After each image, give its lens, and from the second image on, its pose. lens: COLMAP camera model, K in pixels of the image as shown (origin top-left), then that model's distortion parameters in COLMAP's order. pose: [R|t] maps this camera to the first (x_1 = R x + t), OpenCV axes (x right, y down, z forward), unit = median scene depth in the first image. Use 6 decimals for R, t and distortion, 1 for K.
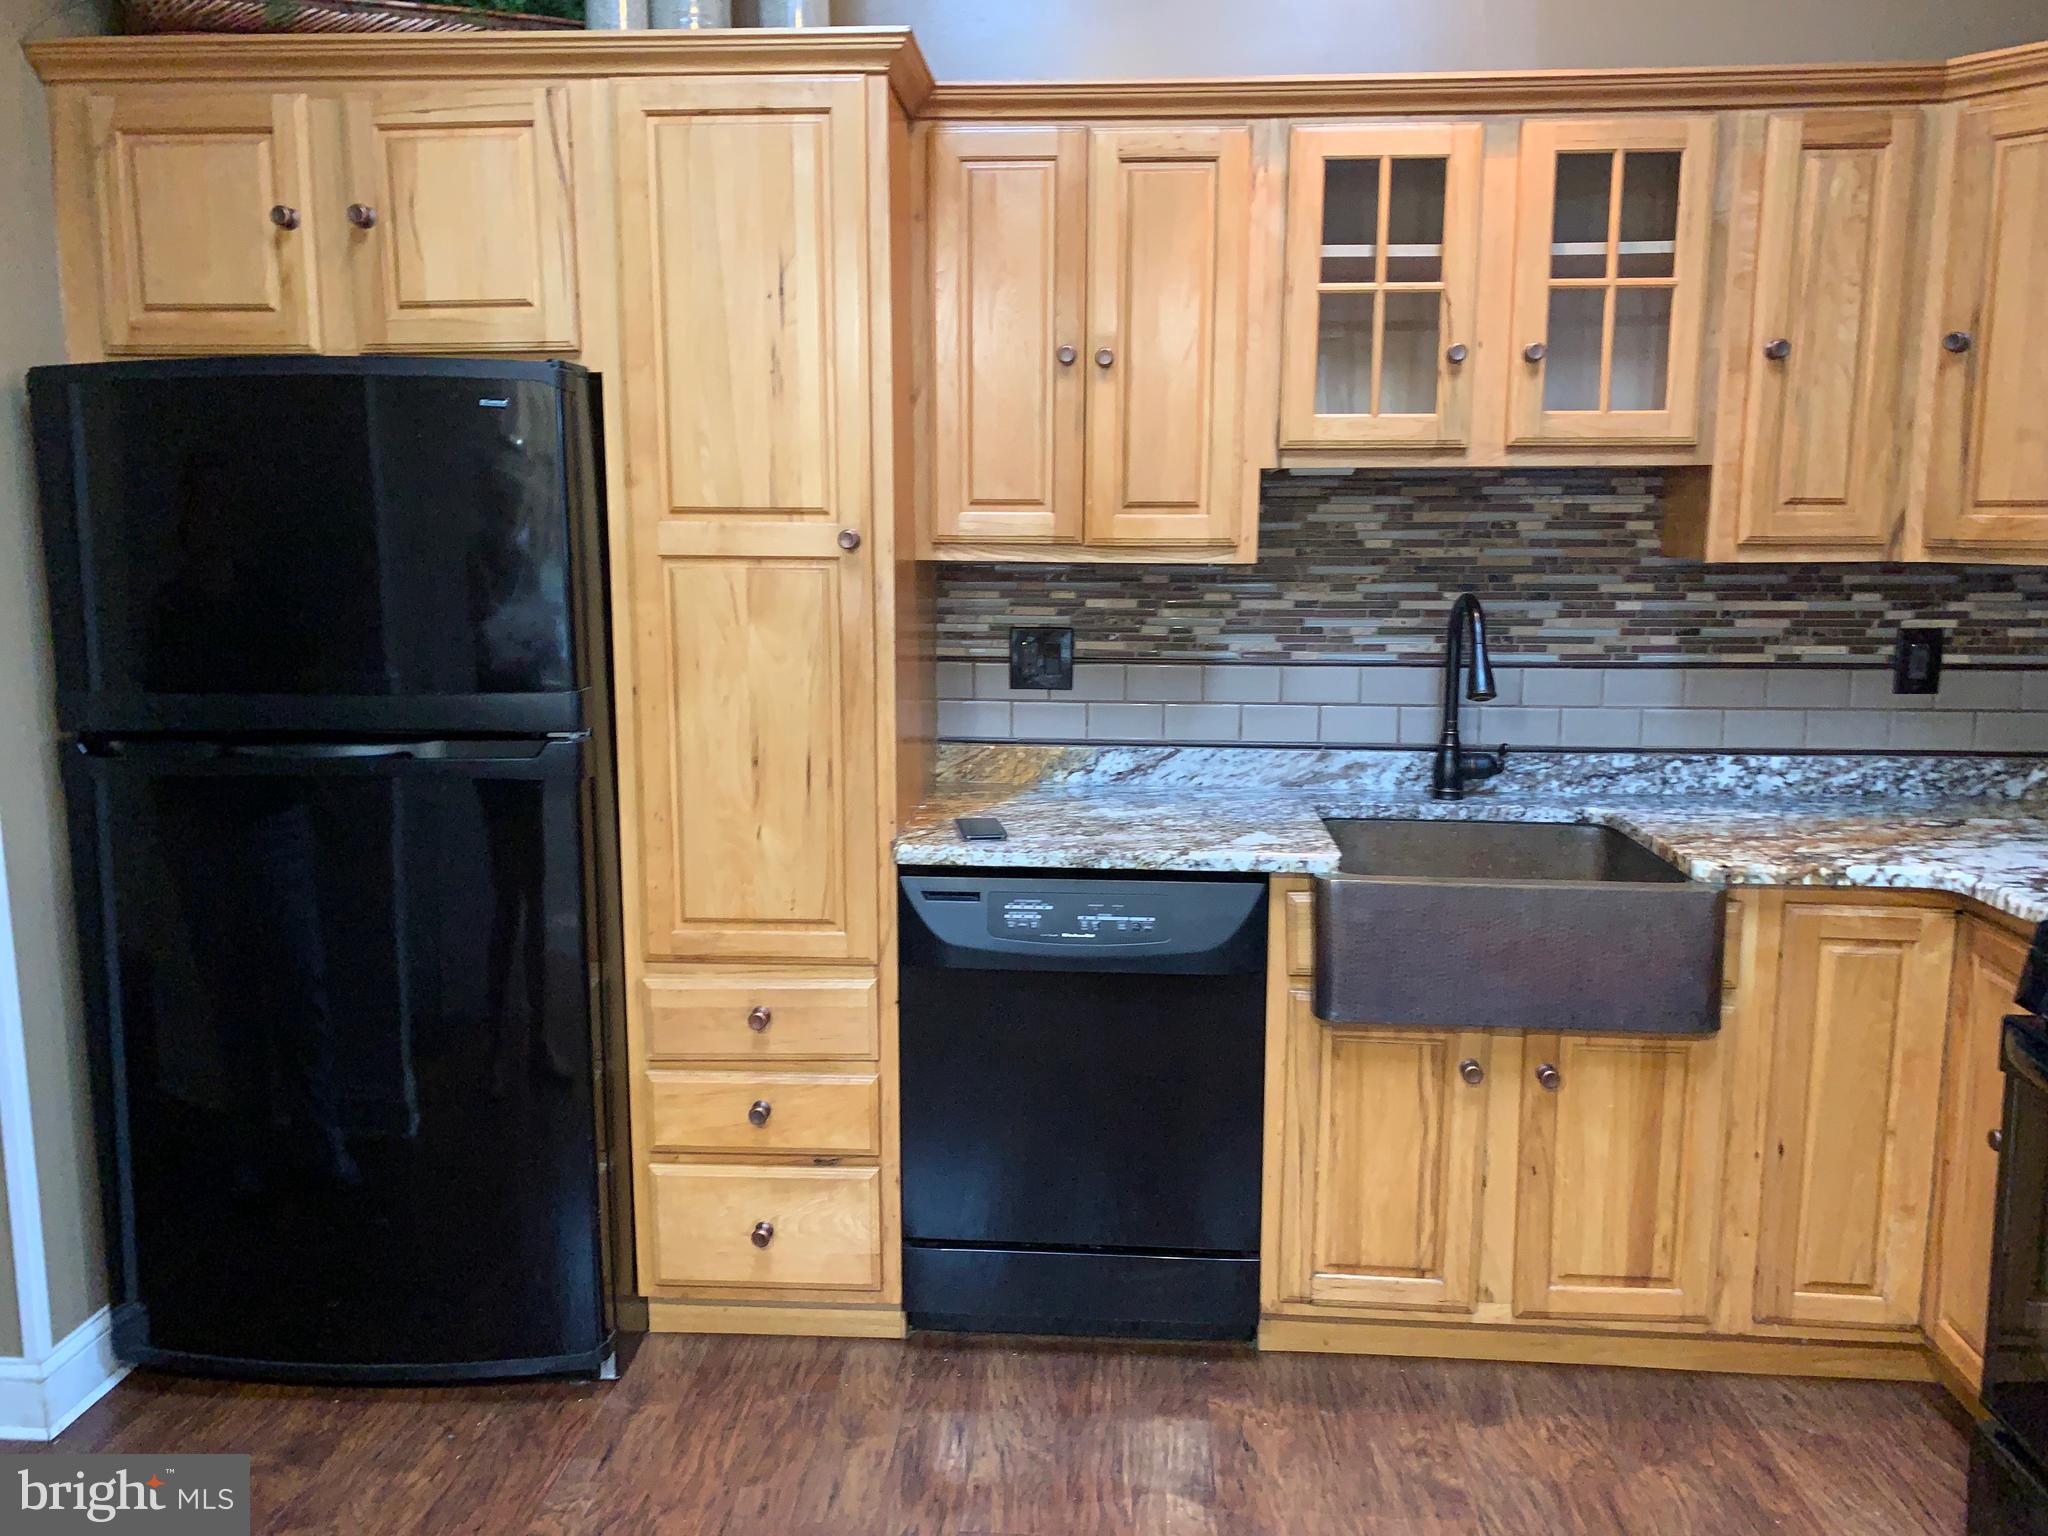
lens RADIAL K [[1563.7, 0, 988.0], [0, 1563.7, 738.2], [0, 0, 1]] dist [0.059539, -0.070176]
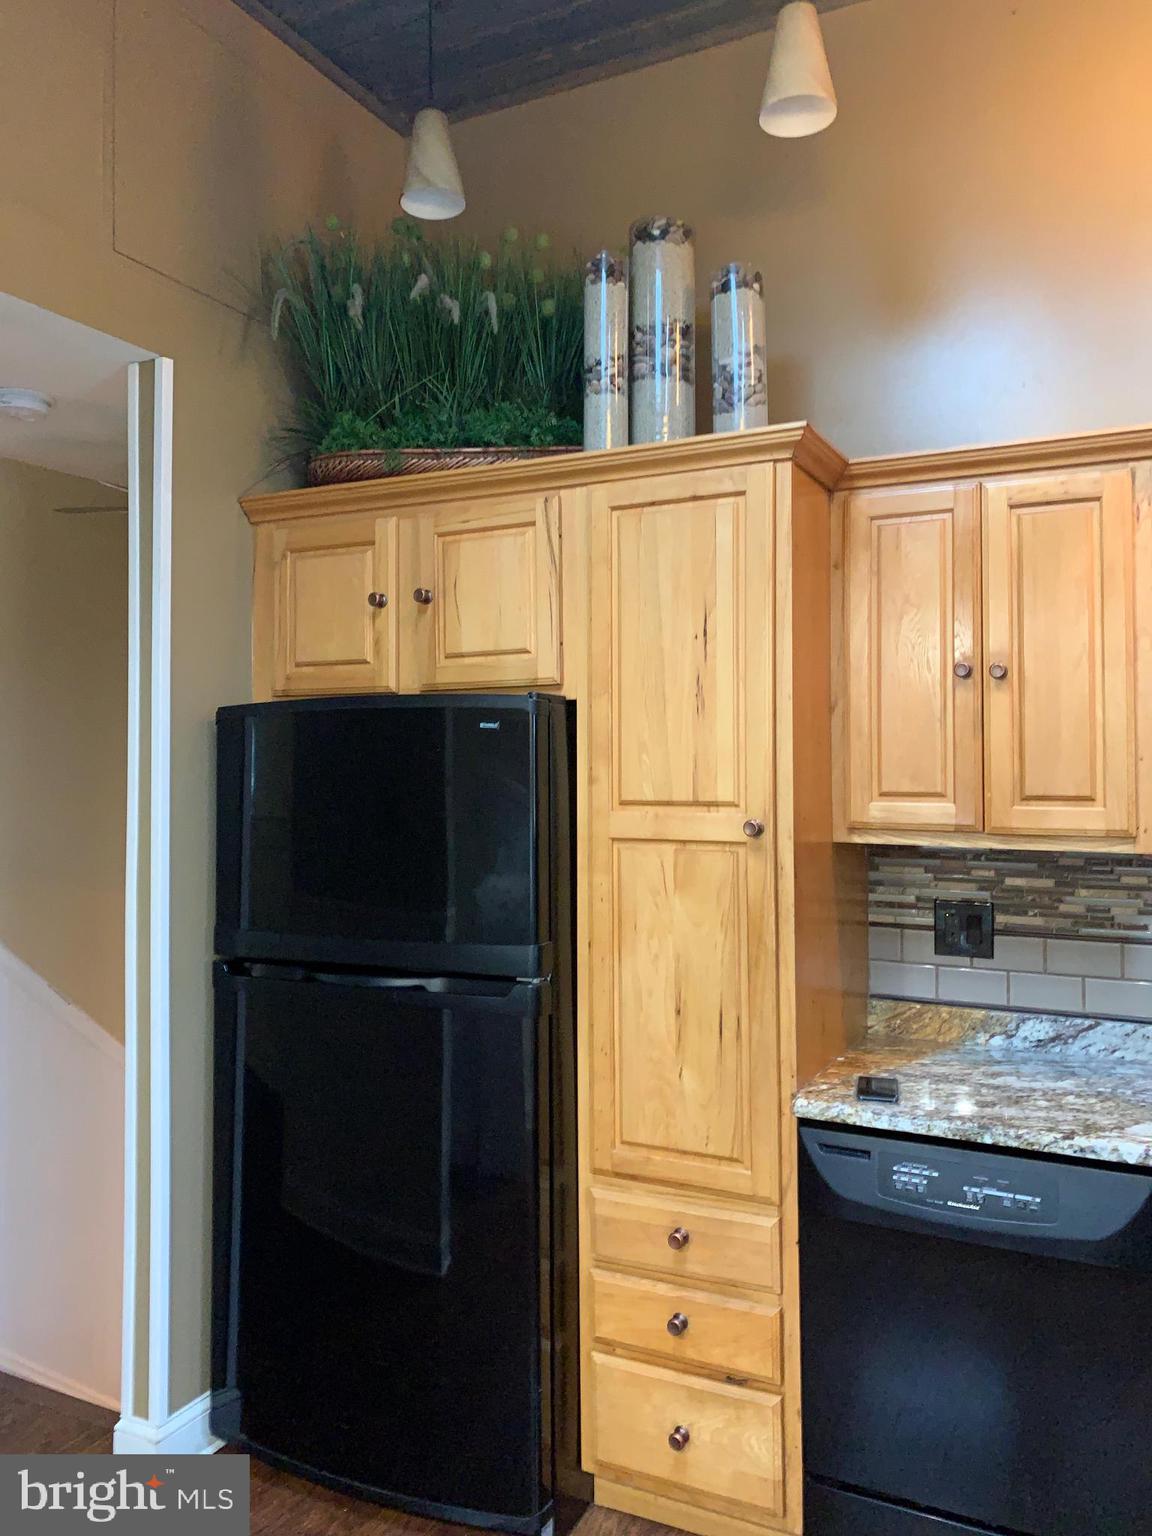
lens RADIAL K [[1172.7, 0, 569.1], [0, 1172.7, 741.5], [0, 0, 1]] dist [0.059539, -0.070176]
pose [[0.921568, -0.011641, -0.388042, 0.120181], [-0.052773, 0.986515, -0.154927, -0.043085], [0.384613, 0.163254, 0.908527, 0.109298]]
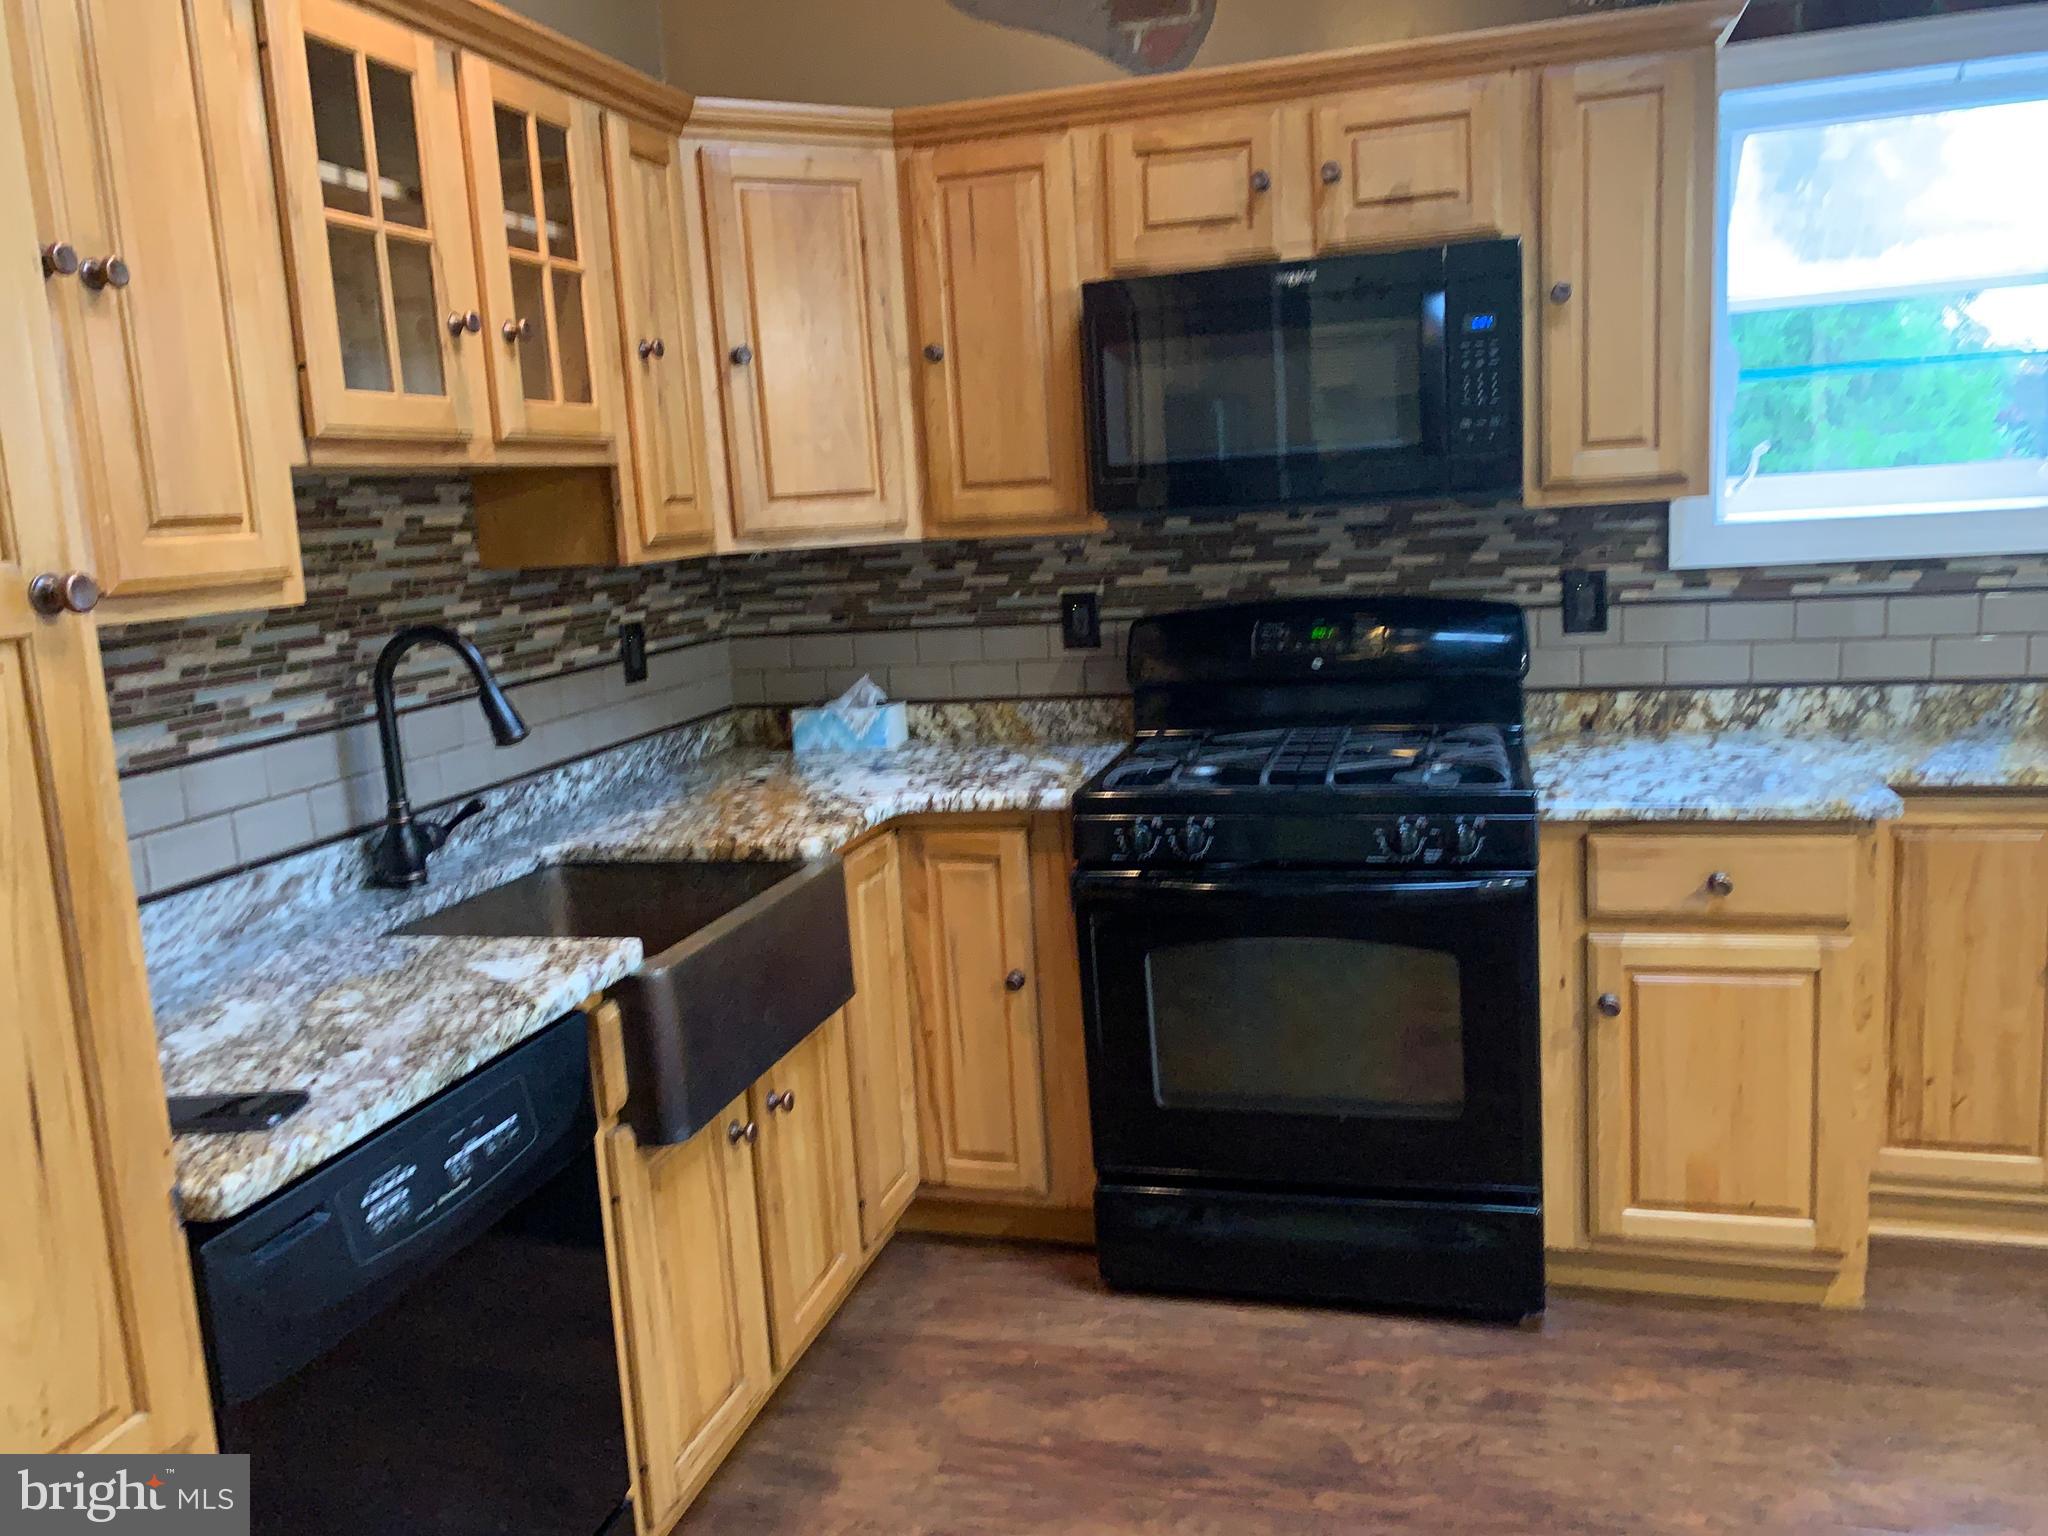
lens RADIAL K [[1563.7, 0, 1058.3], [0, 1563.7, 724.2], [0, 0, 1]] dist [0.059539, -0.070176]
pose [[0.174514, -0.156691, 0.972107, -0.463499], [0.203859, 0.971616, 0.120015, -0.078929], [-0.963320, 0.177228, 0.201504, 0.572071]]
